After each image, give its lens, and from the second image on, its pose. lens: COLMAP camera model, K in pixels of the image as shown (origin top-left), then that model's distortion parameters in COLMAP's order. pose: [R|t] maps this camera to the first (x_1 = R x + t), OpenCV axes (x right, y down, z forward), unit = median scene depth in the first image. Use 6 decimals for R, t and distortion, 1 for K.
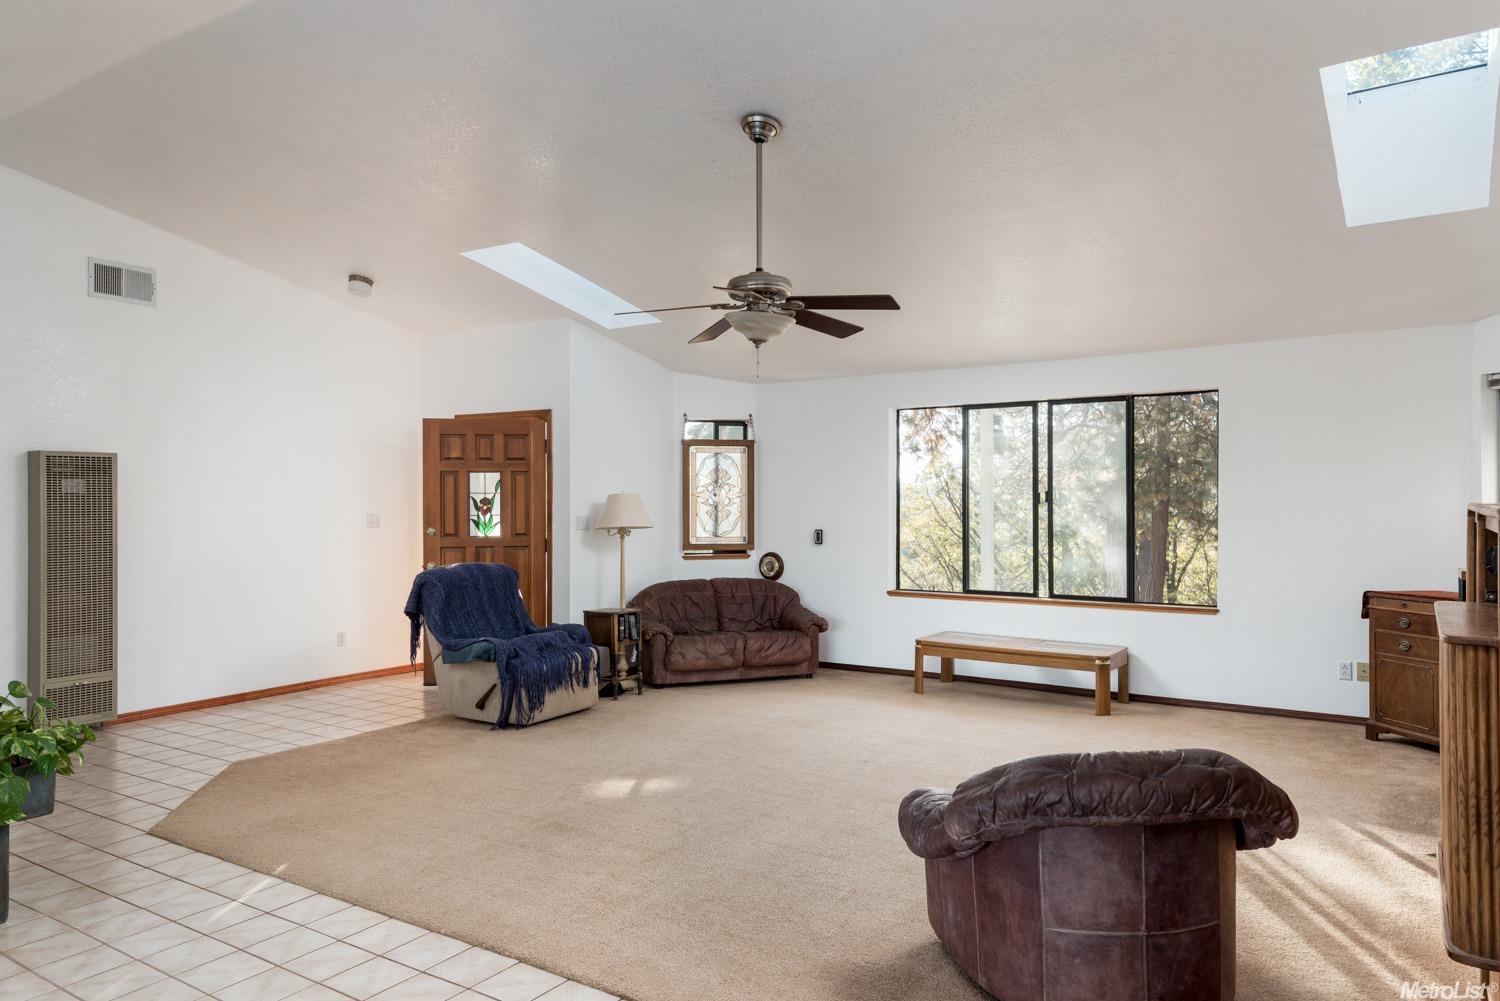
lens RADIAL K [[1009.7, 0, 754.2], [0, 1009.7, 497.3], [0, 0, 1]] dist [0.039232, -0.000275]
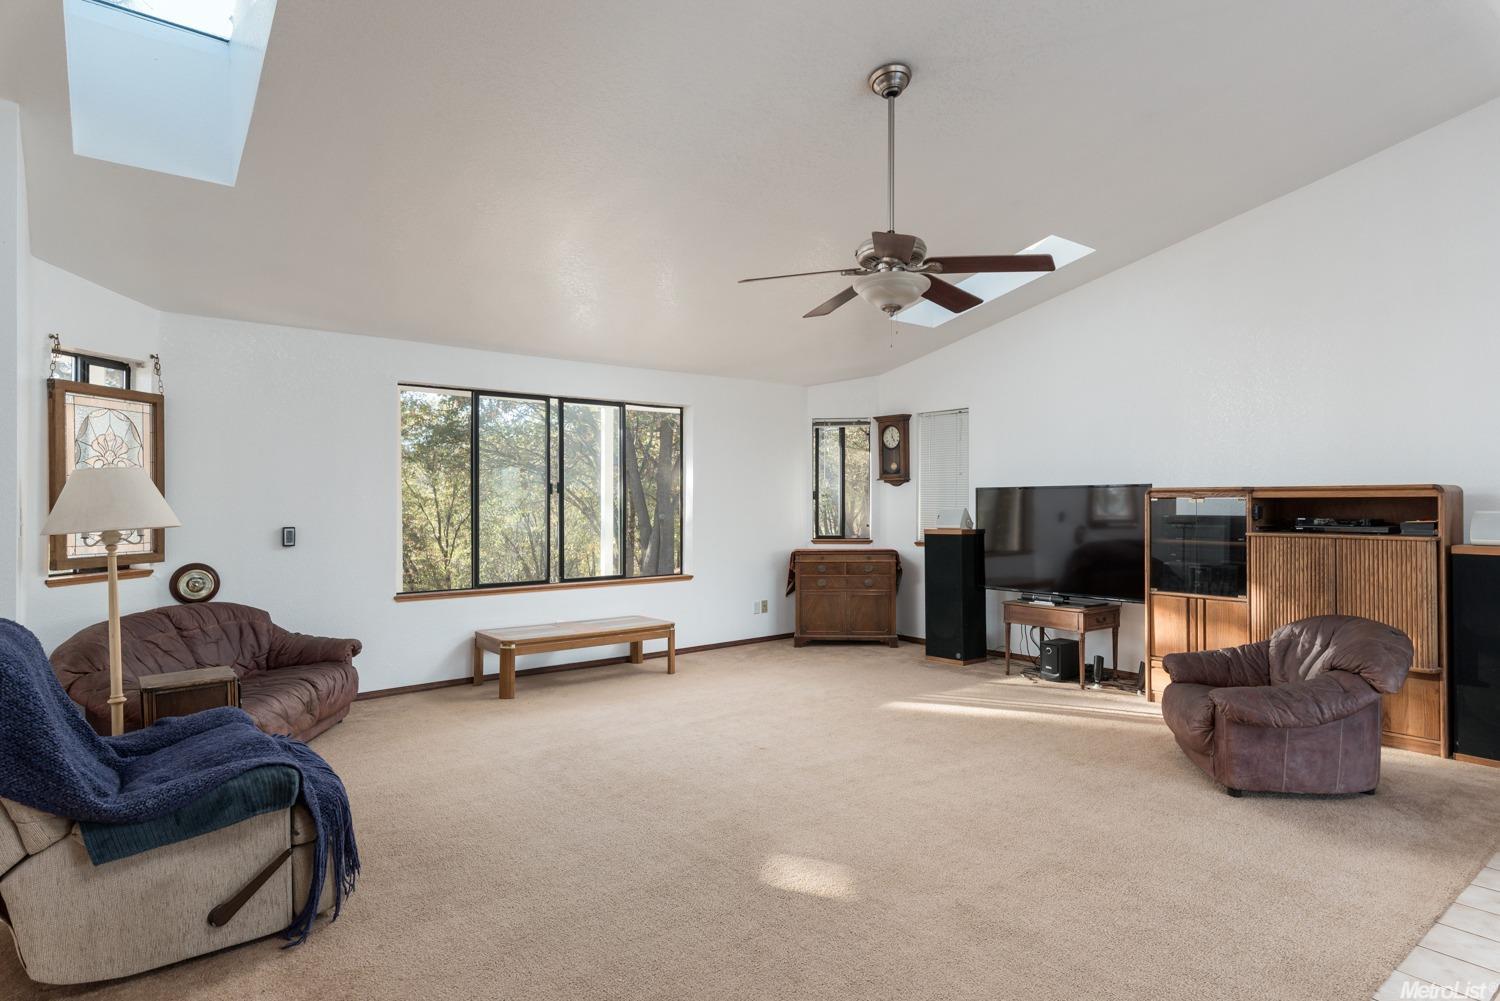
lens RADIAL K [[803.4, 0, 751.7], [0, 803.4, 511.7], [0, 0, 1]] dist [0.007370, 0.000732]
pose [[0.299226, -0.009064, 0.954139, -0.452568], [-0.001713, 0.999948, 0.010036, 0.015845], [-0.954181, -0.004637, 0.299195, 0.552970]]
